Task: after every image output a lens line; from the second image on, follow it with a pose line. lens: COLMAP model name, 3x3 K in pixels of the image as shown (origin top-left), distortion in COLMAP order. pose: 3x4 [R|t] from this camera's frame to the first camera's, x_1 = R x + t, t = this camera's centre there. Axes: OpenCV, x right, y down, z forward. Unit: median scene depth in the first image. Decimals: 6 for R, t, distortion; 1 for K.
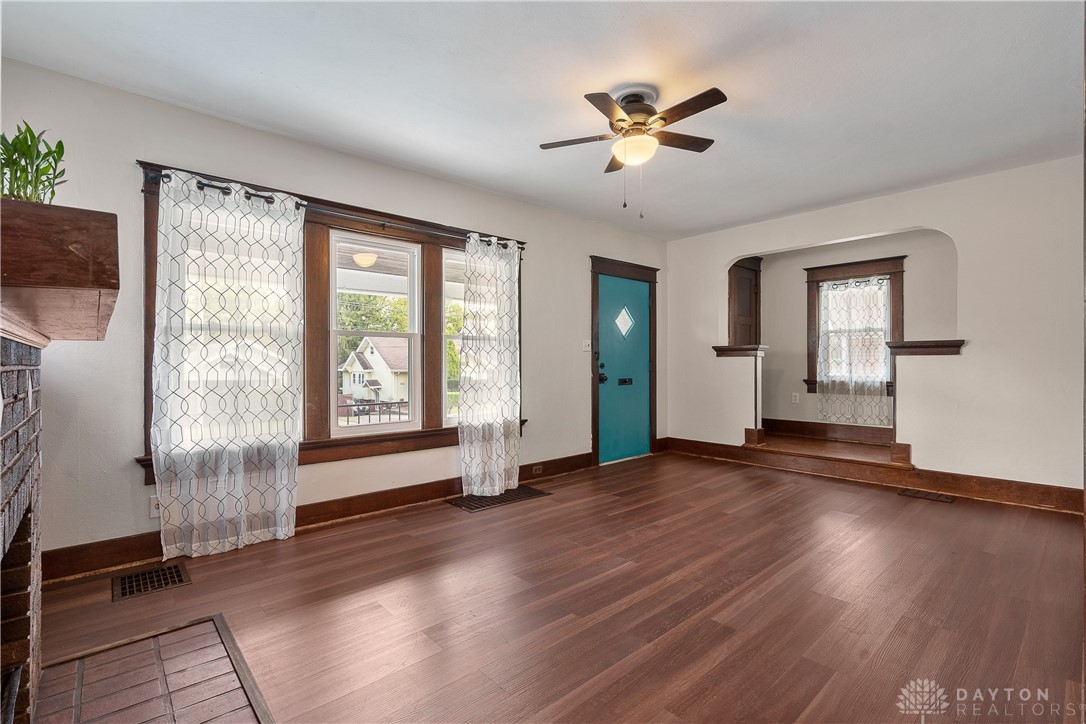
lens RADIAL K [[492.5, 0, 540.3], [0, 492.5, 347.8], [0, 0, 1]] dist [-0.001039, -0.000055]
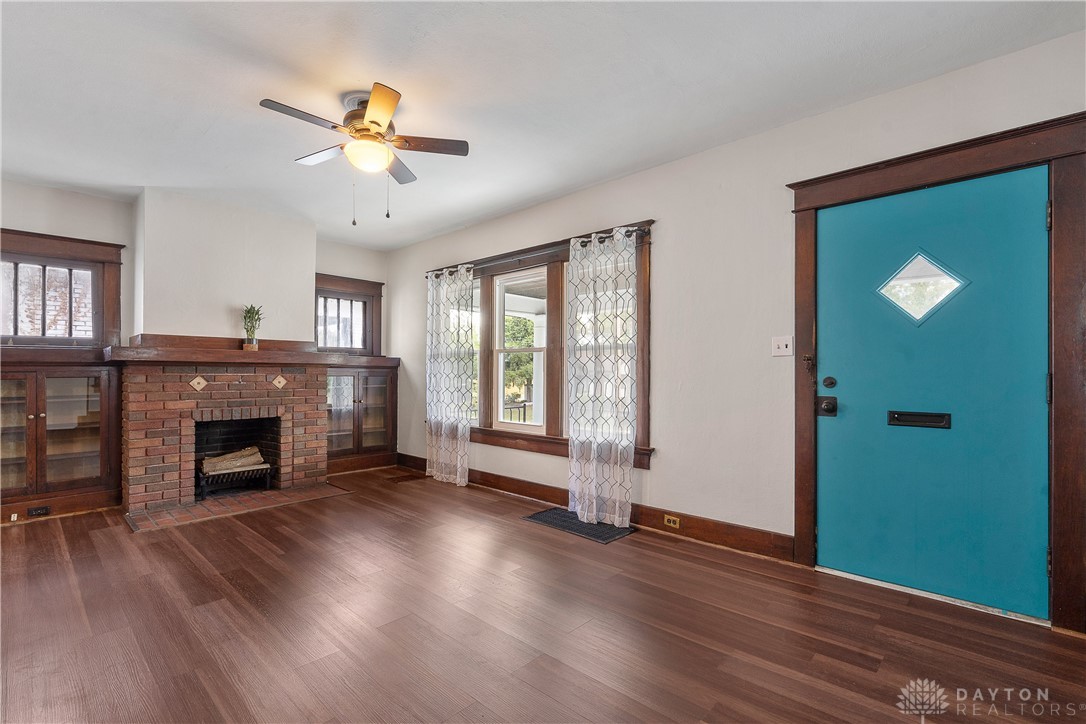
lens RADIAL K [[492.8, 0, 539.8], [0, 492.8, 366.4], [0, 0, 1]] dist [-0.000054, 0.000057]
pose [[0.087357, -0.010608, -0.996121, 0.847896], [0.027343, 0.999592, -0.008247, 0.021637], [0.995802, -0.026516, 0.087612, 0.893842]]
